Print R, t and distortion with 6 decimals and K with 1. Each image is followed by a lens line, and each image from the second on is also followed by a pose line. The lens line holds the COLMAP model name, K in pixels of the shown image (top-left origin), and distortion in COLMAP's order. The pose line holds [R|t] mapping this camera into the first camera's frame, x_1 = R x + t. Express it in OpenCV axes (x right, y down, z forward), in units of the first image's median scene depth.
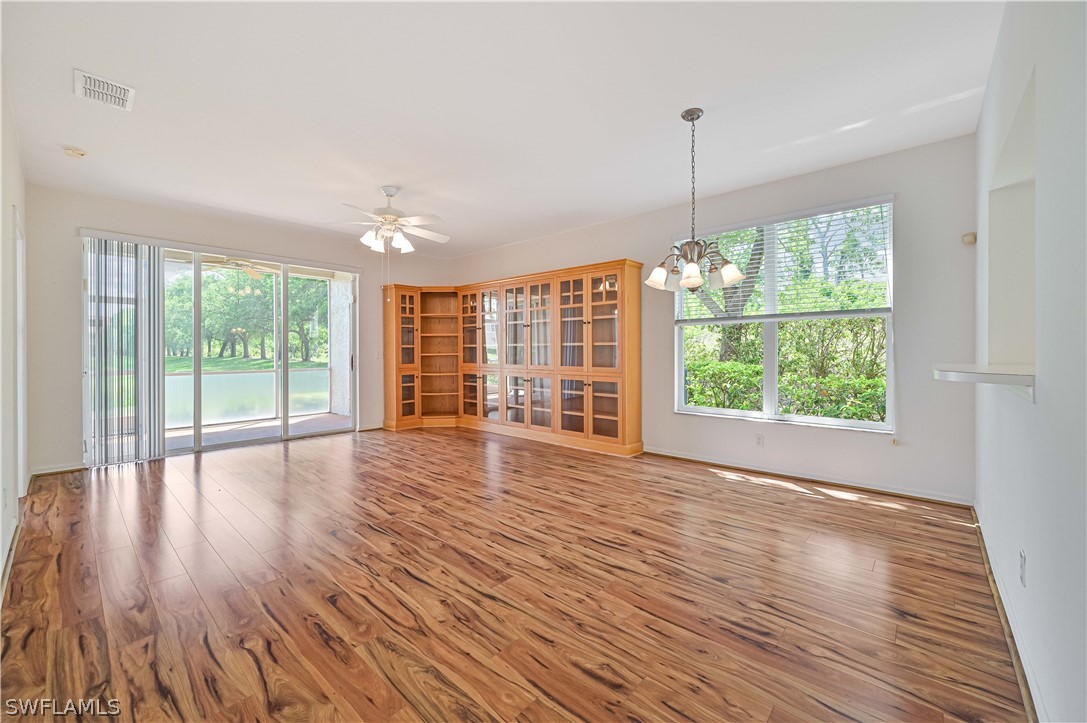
lens RADIAL K [[428.8, 0, 548.0], [0, 428.8, 350.6], [0, 0, 1]] dist [-0.000513, -0.000095]
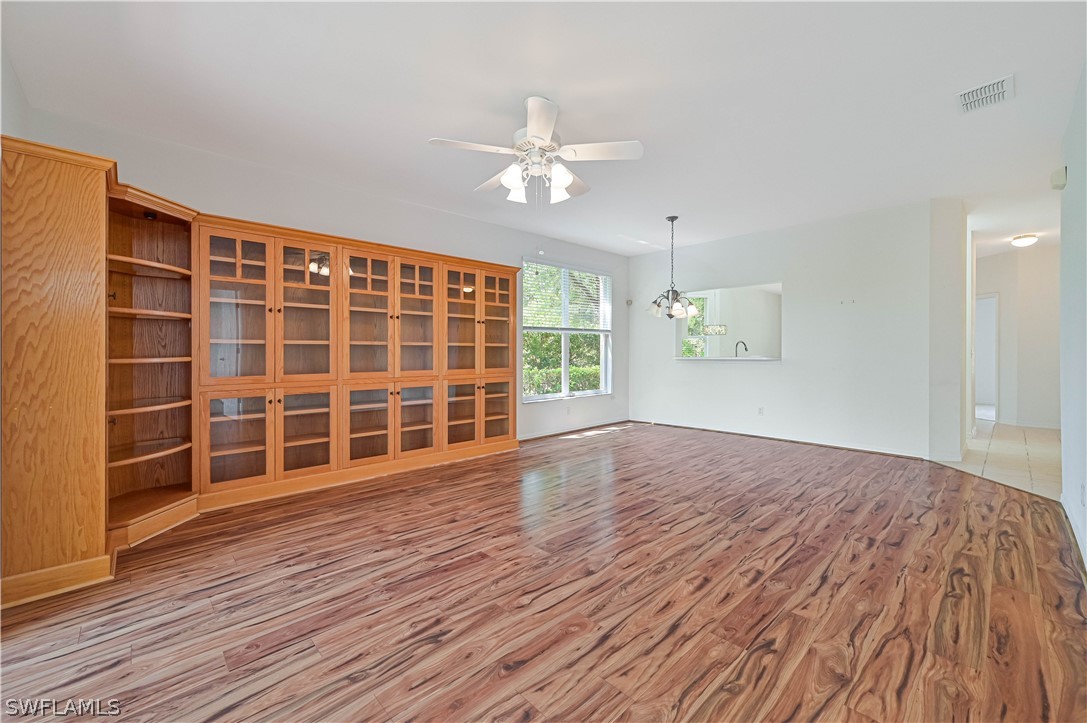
lens RADIAL K [[436.0, 0, 548.3], [0, 436.0, 355.5], [0, 0, 1]] dist [0.016938, 0.000383]
pose [[0.080940, -0.007684, 0.996689, -0.867889], [-0.000979, 0.999969, 0.007789, 0.000826], [-0.996718, -0.001607, 0.080930, 0.782021]]
